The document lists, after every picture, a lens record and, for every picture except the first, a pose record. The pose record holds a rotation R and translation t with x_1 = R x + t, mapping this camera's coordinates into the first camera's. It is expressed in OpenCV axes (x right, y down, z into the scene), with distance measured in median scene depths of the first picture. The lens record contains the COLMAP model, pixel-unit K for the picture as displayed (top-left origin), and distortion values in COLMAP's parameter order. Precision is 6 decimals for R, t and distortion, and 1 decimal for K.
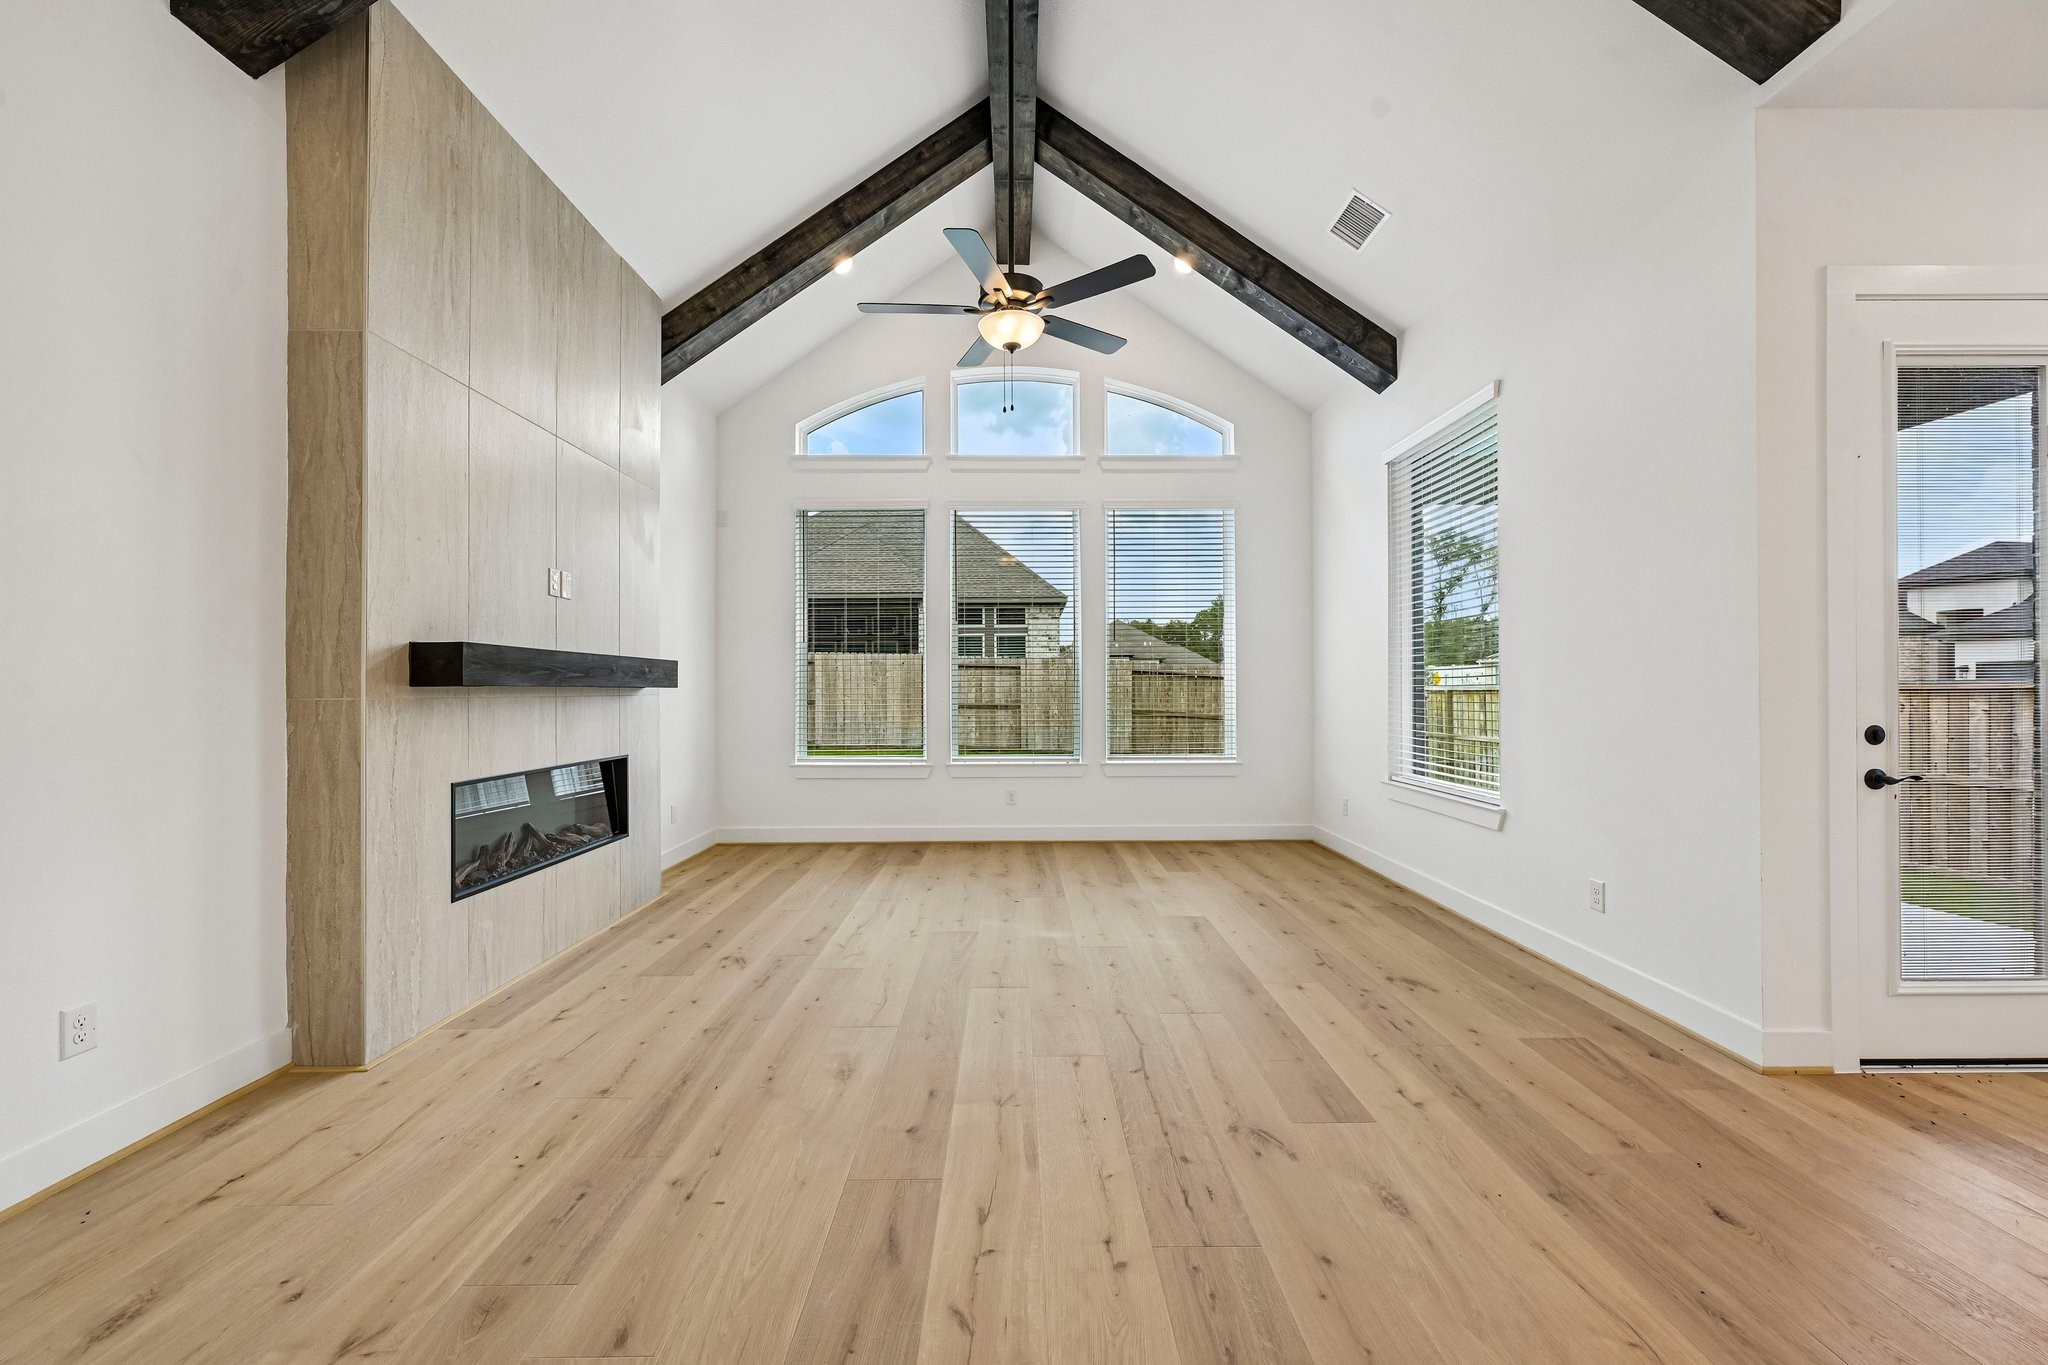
lens RADIAL K [[810.4, 0, 1025.1], [0, 810.4, 687.0], [0, 0, 1]] dist [-0.001400, 0.000556]
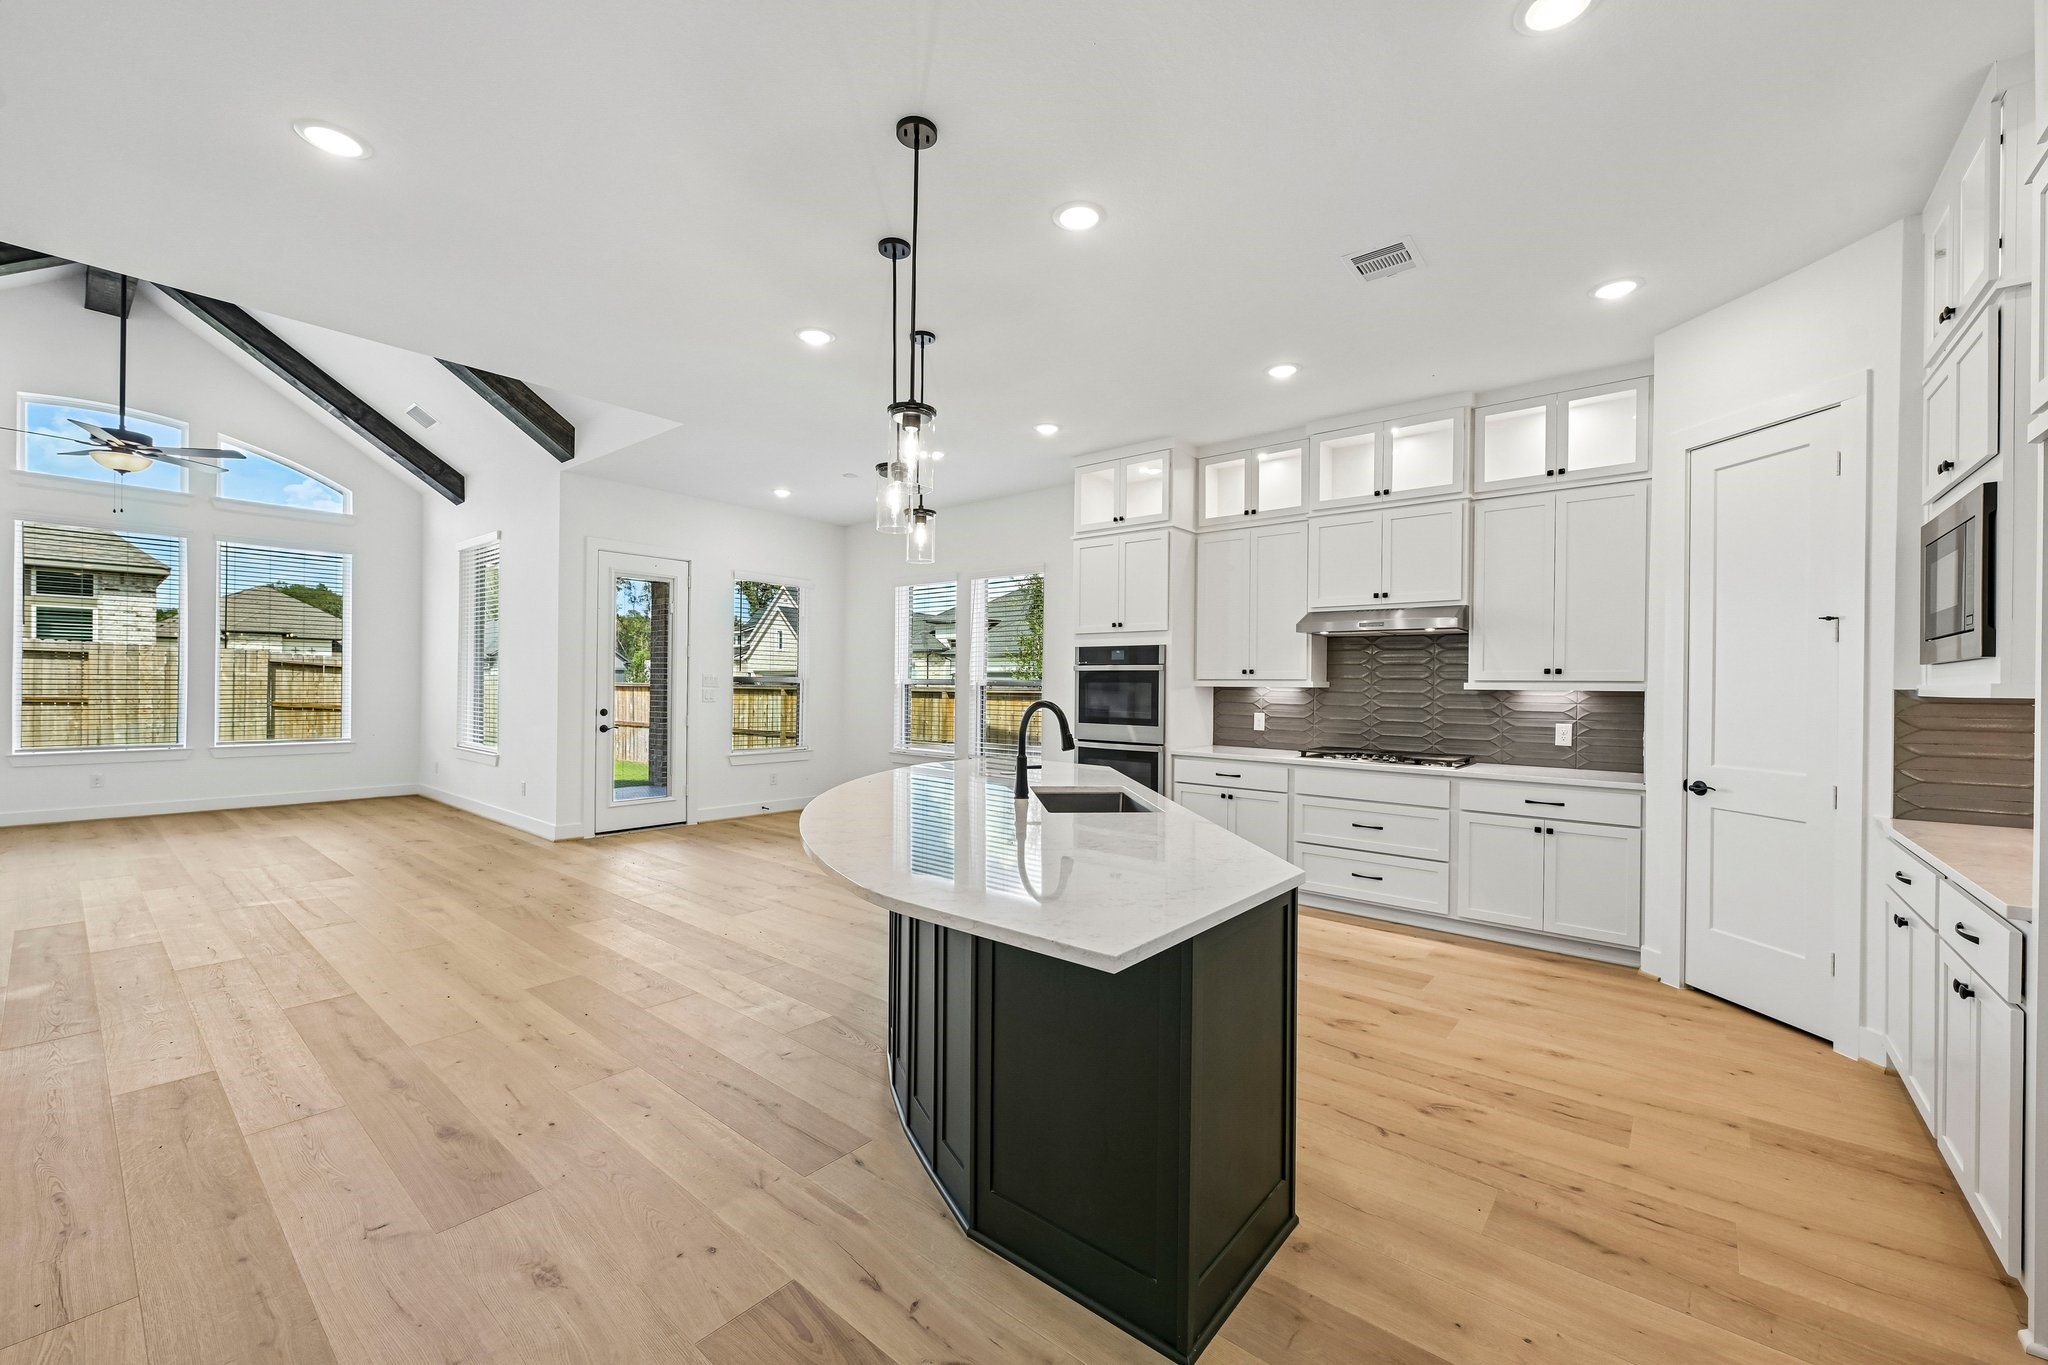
lens RADIAL K [[810.4, 0, 1025.1], [0, 810.4, 687.0], [0, 0, 1]] dist [-0.001400, 0.000556]
pose [[0.647447, 0.008586, 0.762062, -0.080940], [-0.017286, 0.999845, 0.003421, -0.046005], [-0.761914, -0.015388, 0.647495, -1.431519]]
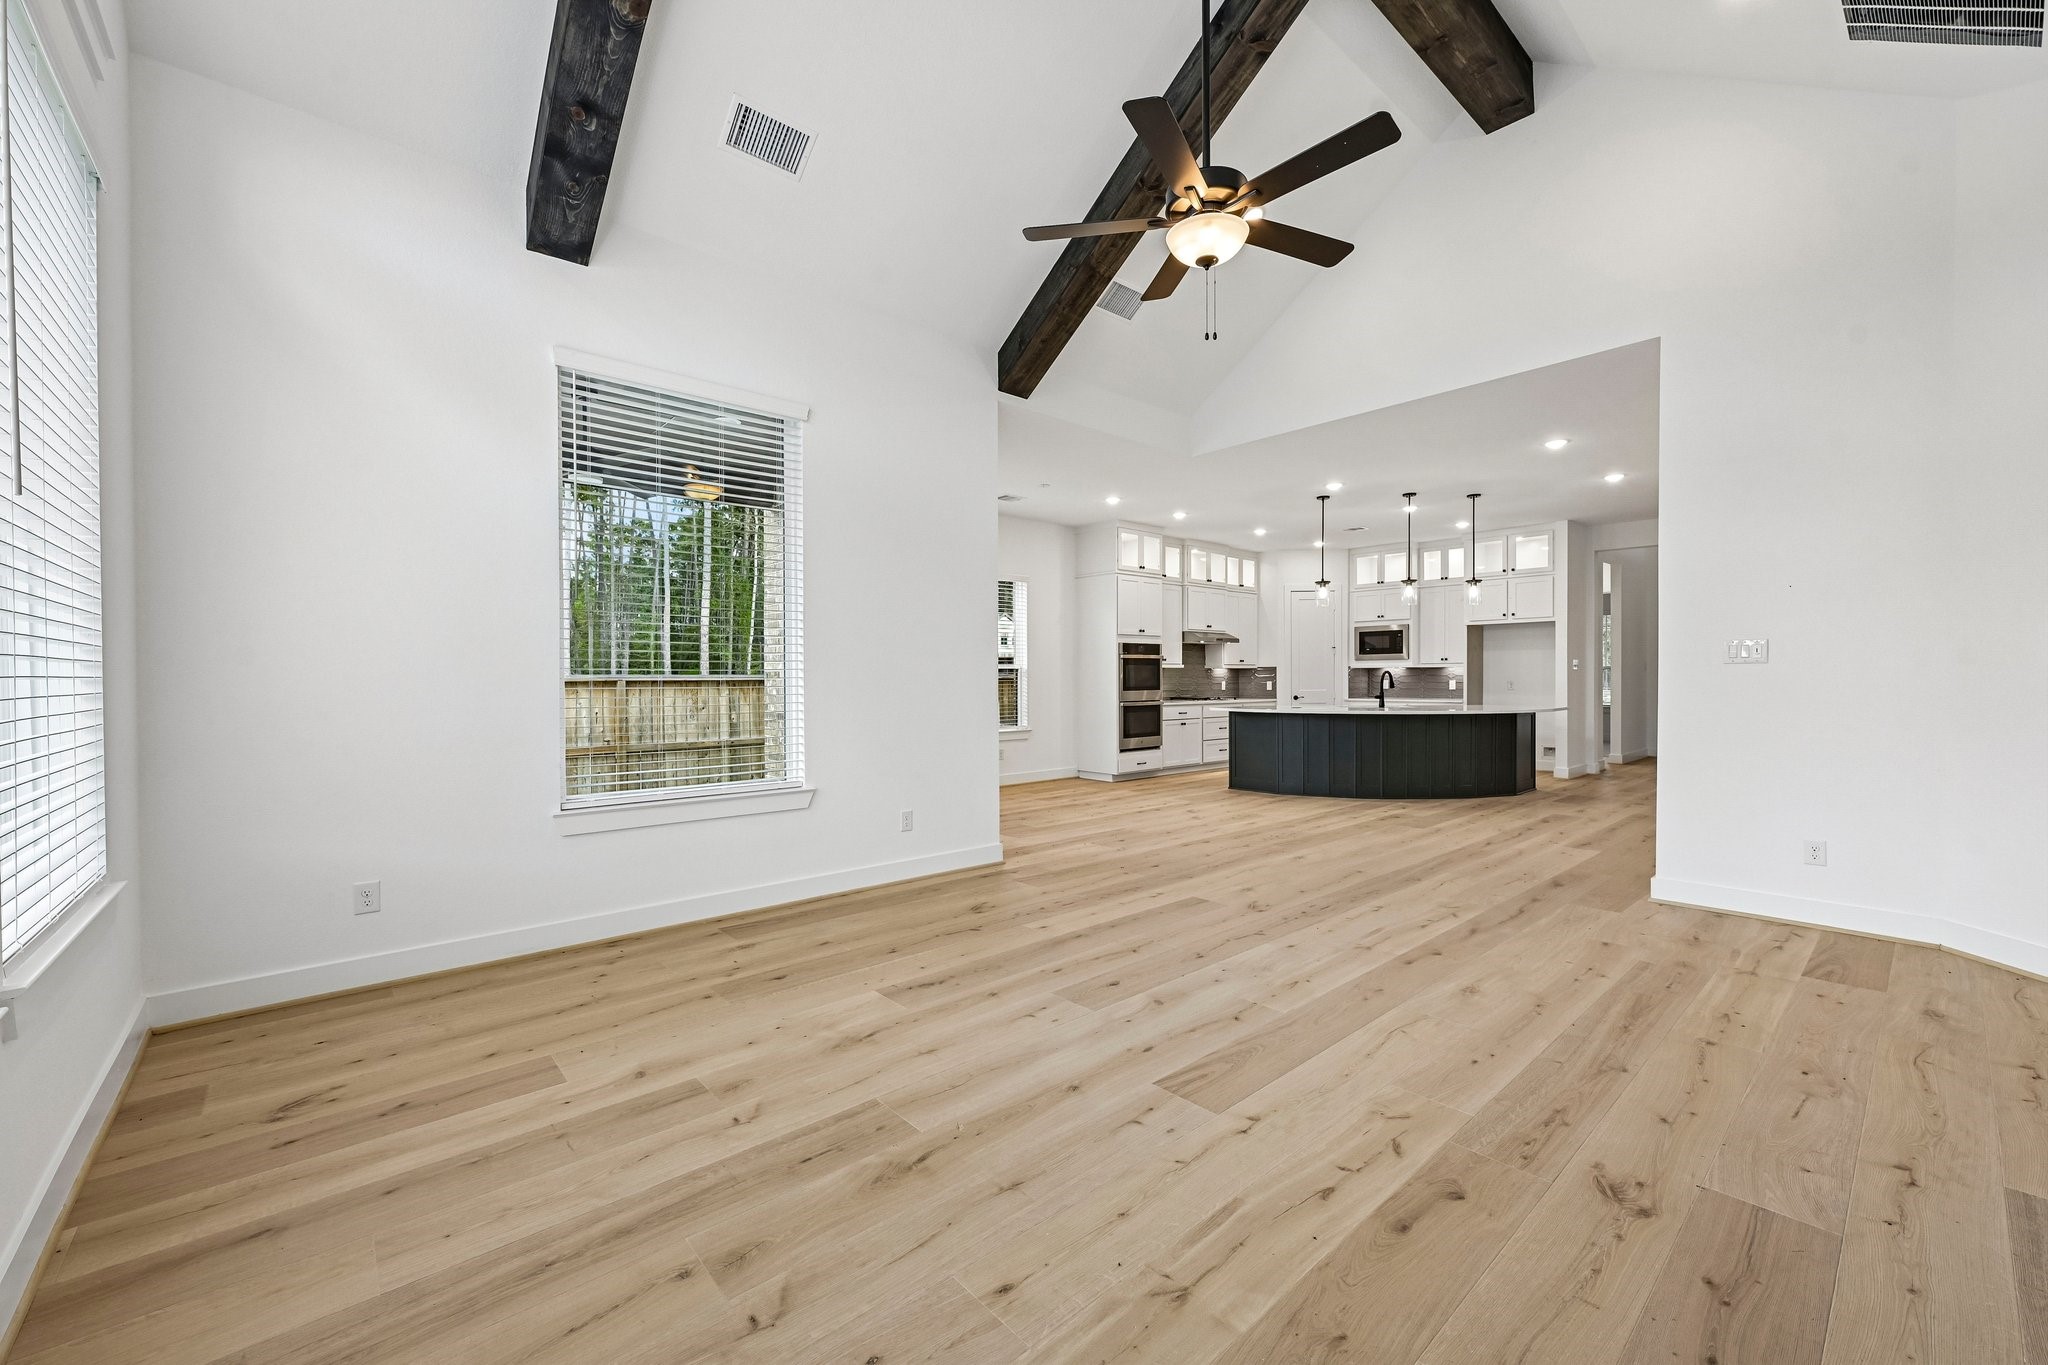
lens RADIAL K [[810.4, 0, 1025.1], [0, 810.4, 687.0], [0, 0, 1]] dist [-0.001400, 0.000556]
pose [[-0.652483, -0.000984, 0.757803, -0.555586], [0.005291, 0.999969, 0.005854, 0.005571], [-0.757785, 0.007829, -0.652457, 1.799706]]
